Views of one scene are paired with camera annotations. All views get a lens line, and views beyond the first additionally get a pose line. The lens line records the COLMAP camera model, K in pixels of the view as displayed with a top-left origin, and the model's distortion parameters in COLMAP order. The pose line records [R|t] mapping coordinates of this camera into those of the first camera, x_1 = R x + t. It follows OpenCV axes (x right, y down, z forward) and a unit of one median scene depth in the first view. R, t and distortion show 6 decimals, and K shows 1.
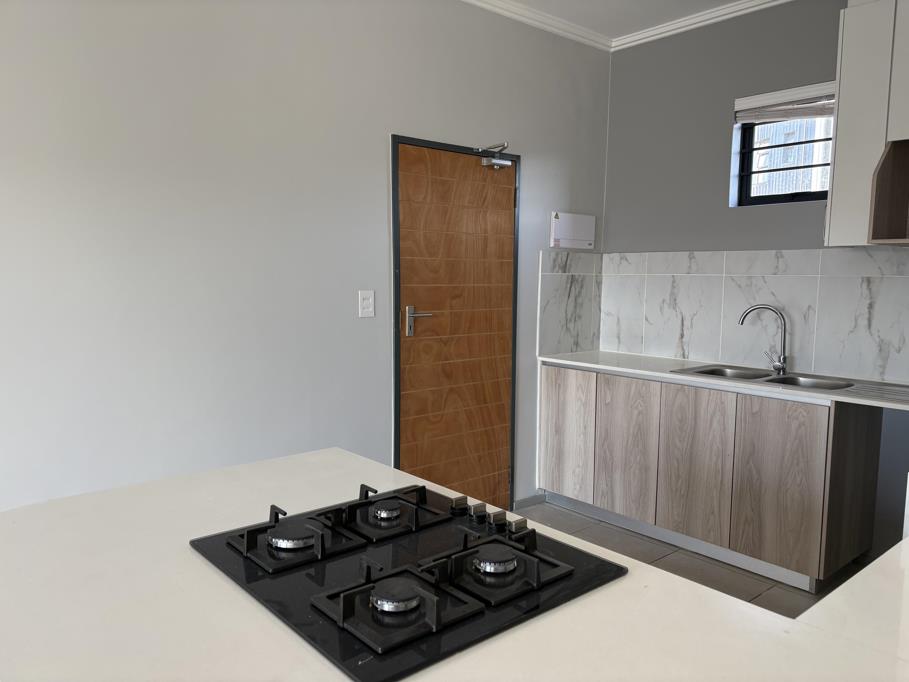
lens RADIAL K [[689.3, 0, 450.3], [0, 689.3, 337.1], [0, 0, 1]] dist [0.089204, -0.110560]
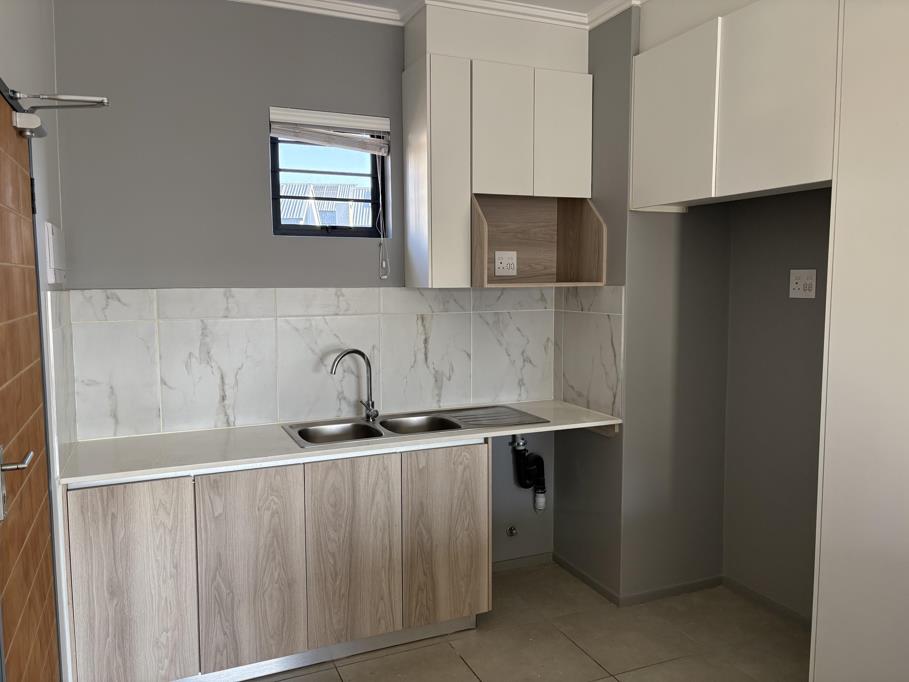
lens RADIAL K [[689.3, 0, 450.3], [0, 689.3, 337.1], [0, 0, 1]] dist [0.089204, -0.110560]
pose [[0.301103, -0.093644, 0.948982, -0.364027], [0.098010, 0.992935, 0.066884, -0.110511], [-0.948541, 0.072871, 0.308154, 0.606188]]
